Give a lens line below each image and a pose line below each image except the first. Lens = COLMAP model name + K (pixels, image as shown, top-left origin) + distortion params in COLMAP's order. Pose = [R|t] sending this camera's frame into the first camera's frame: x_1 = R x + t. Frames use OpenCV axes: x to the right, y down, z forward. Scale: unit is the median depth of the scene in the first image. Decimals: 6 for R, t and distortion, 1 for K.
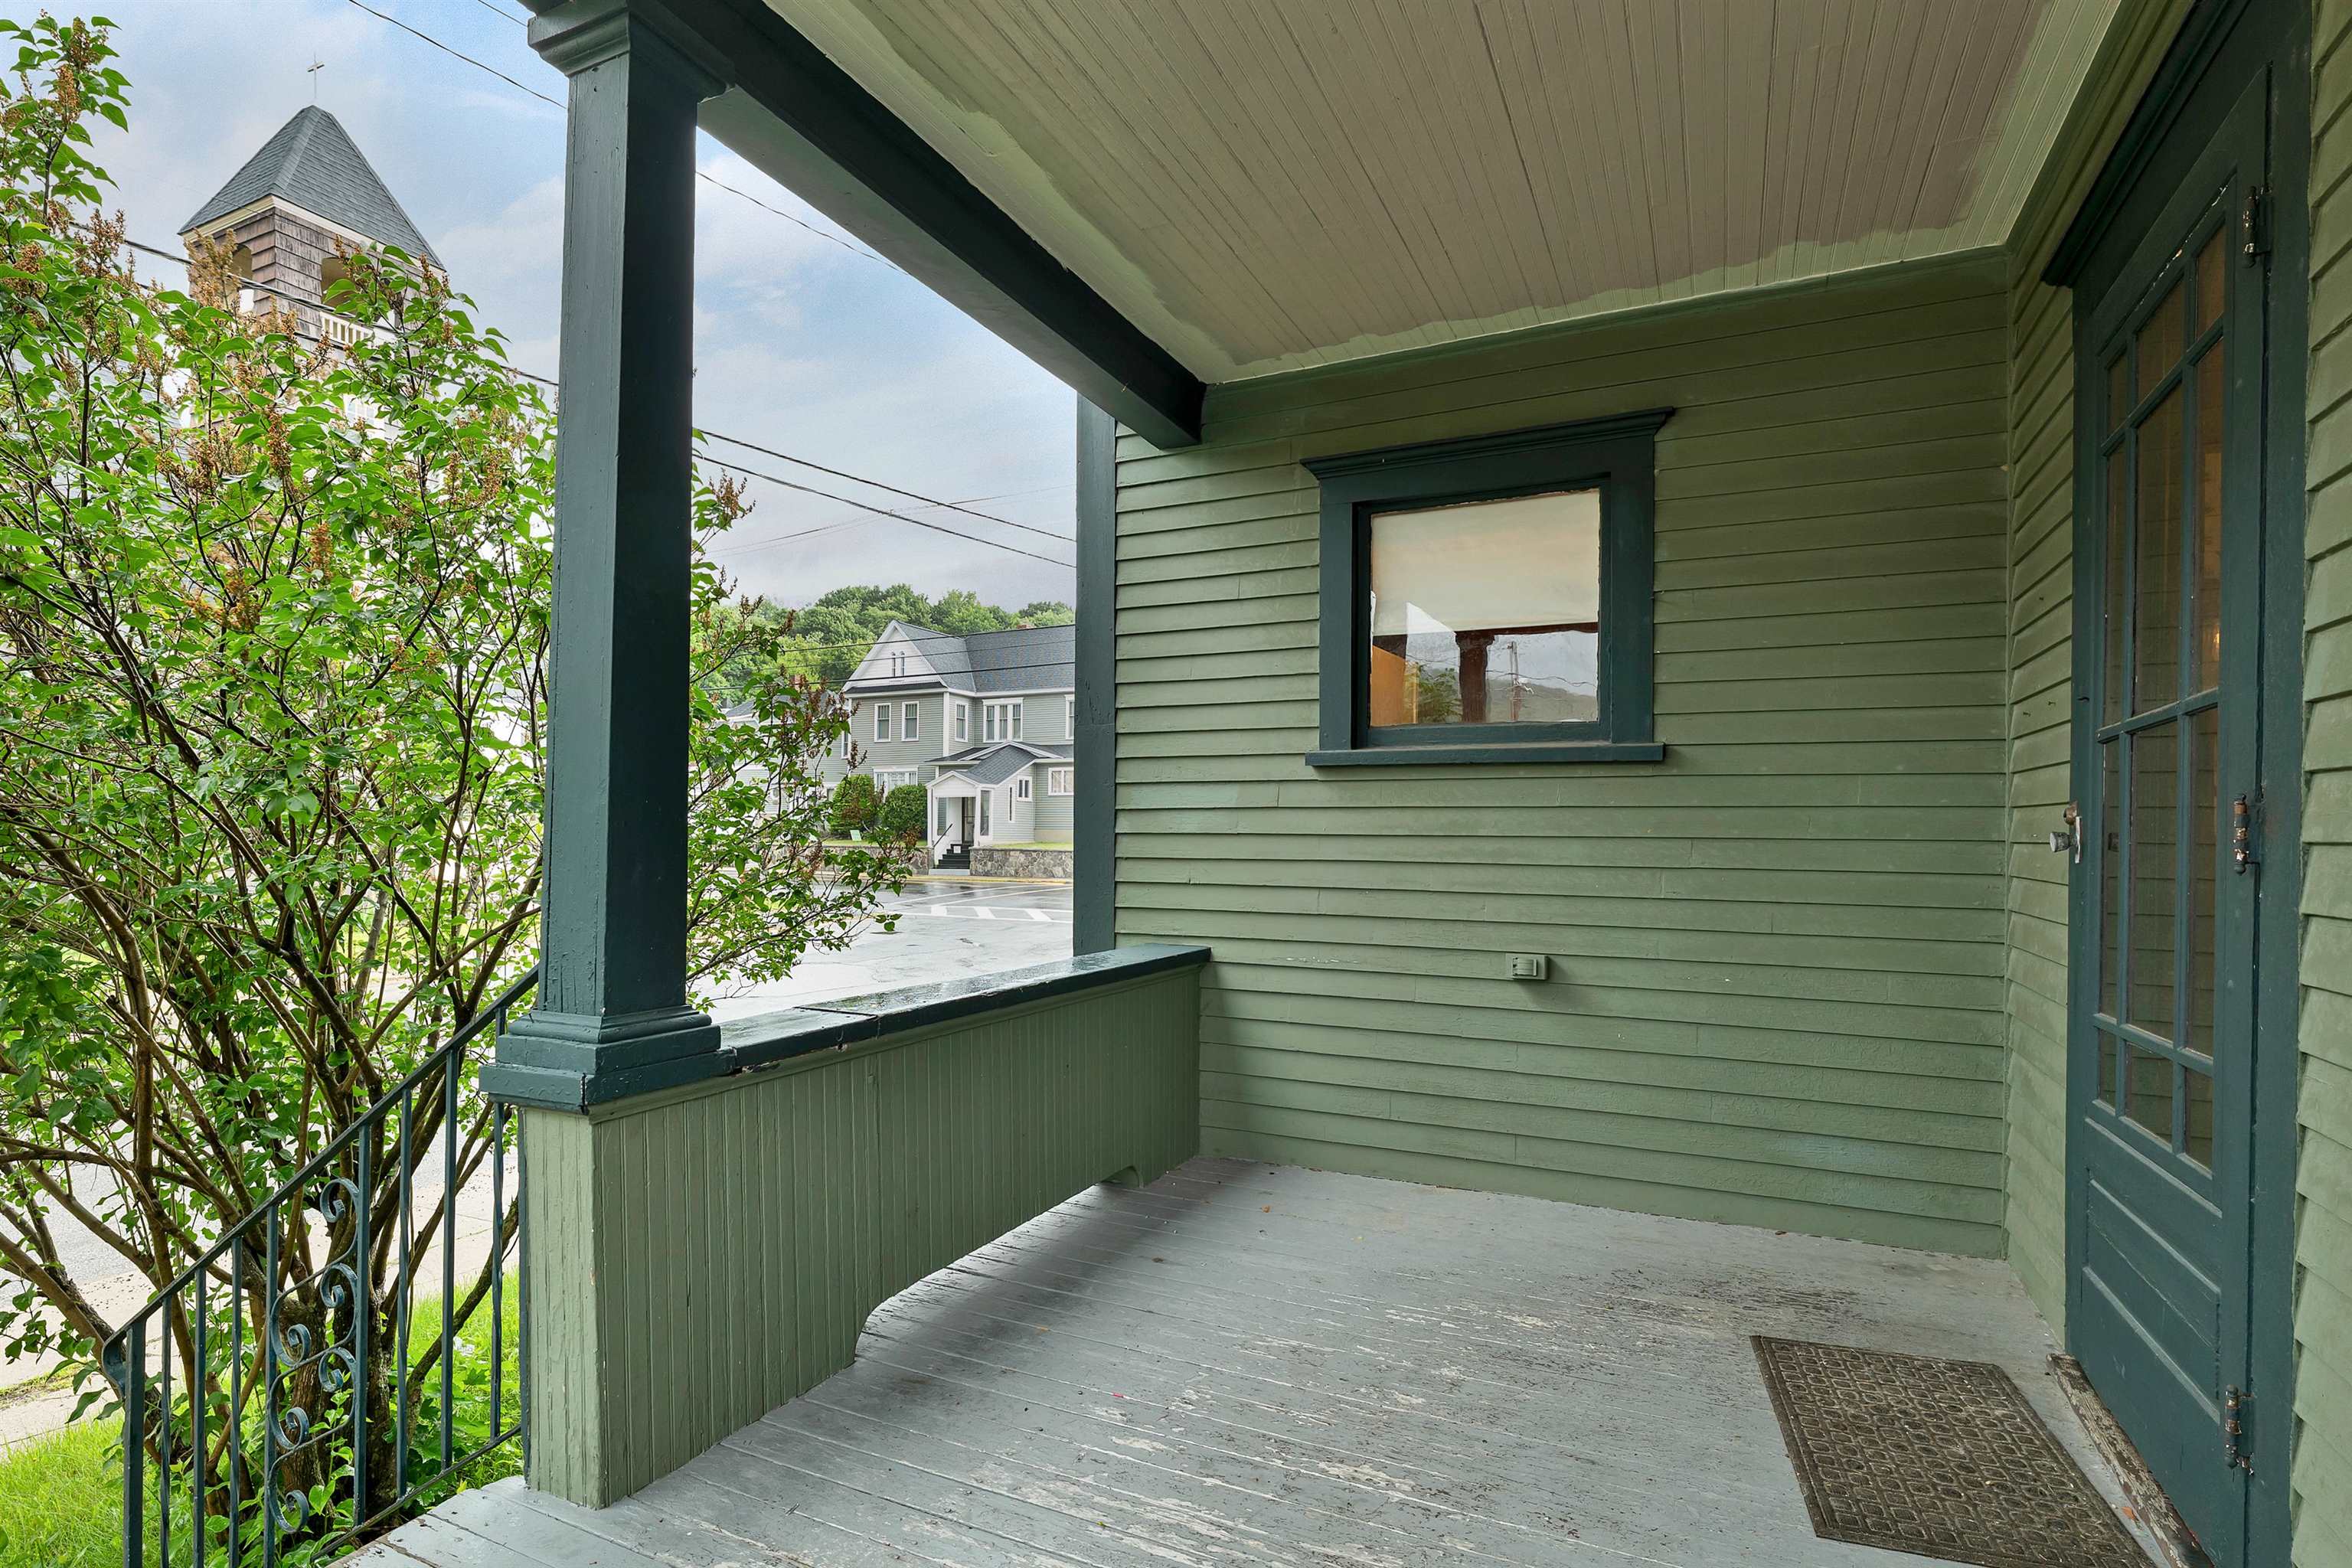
lens RADIAL K [[1153.3, 0, 1166.0], [0, 1153.3, 818.5], [0, 0, 1]] dist [-0.000996, 0.000249]
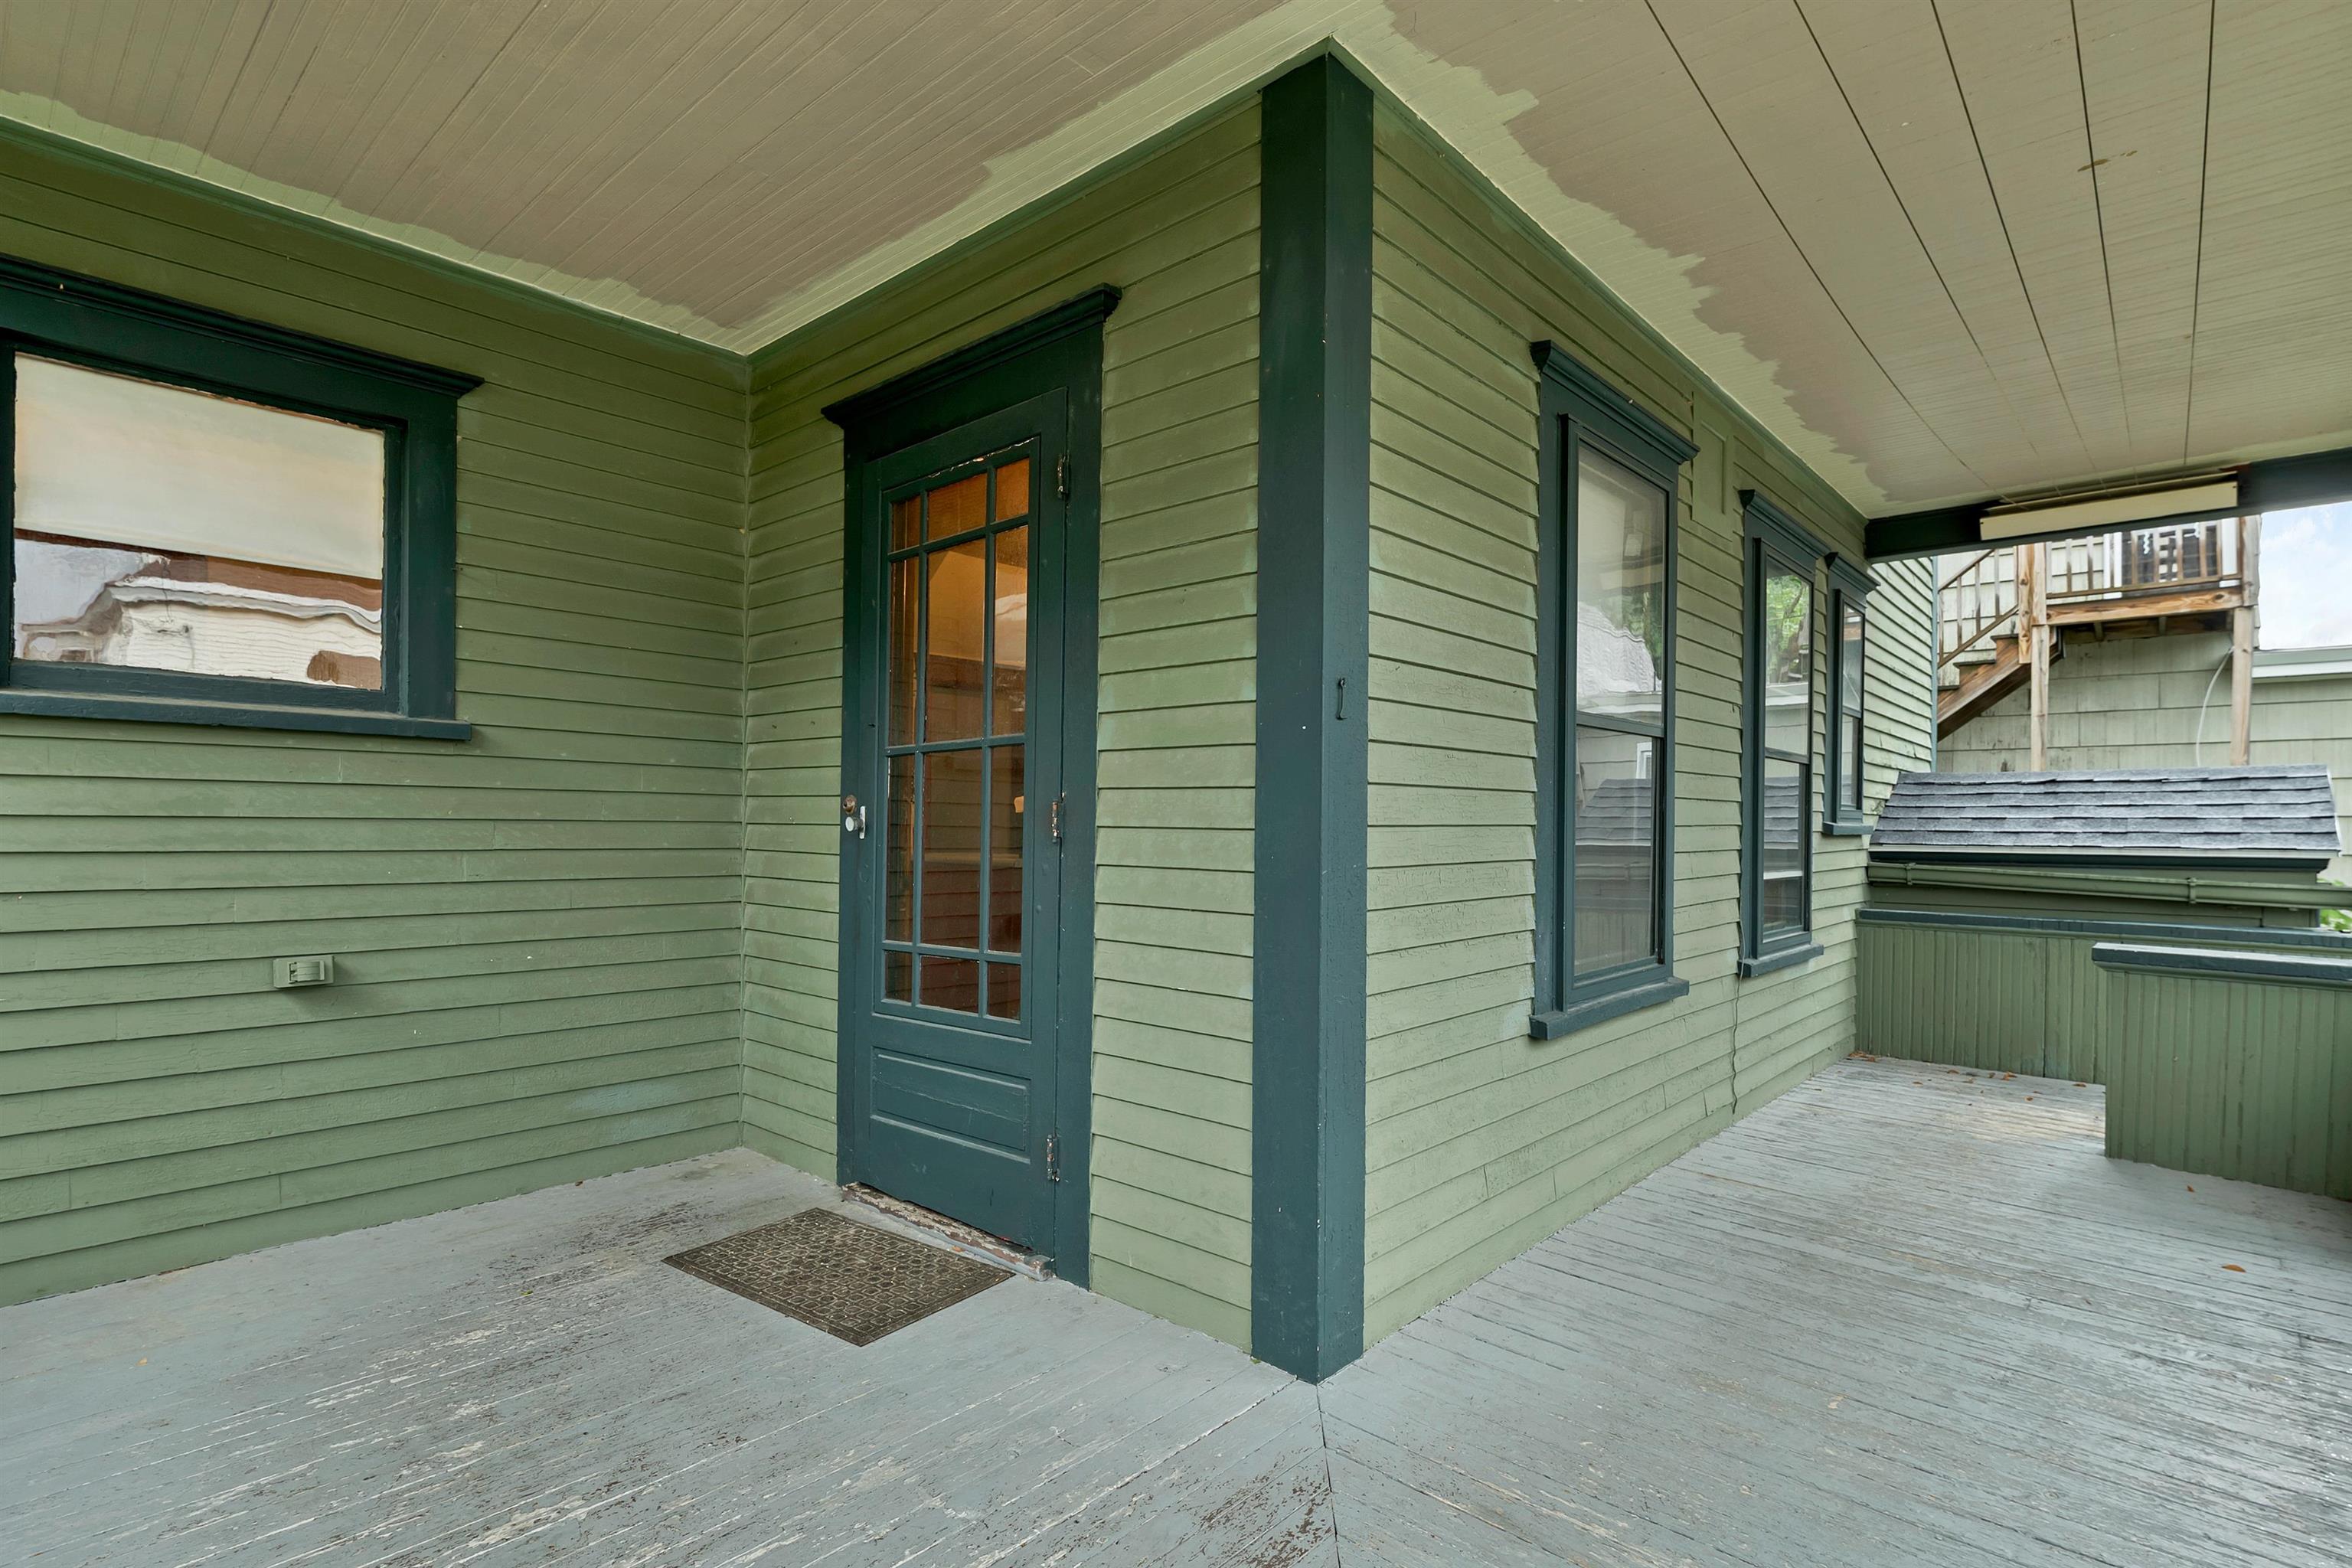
lens RADIAL K [[1153.3, 0, 1166.0], [0, 1153.3, 818.5], [0, 0, 1]] dist [-0.000996, 0.000249]
pose [[0.289695, -0.000488, 0.957119, -0.328623], [-0.019727, 0.999784, 0.006481, -0.001970], [-0.956916, -0.020759, 0.289623, 0.155799]]
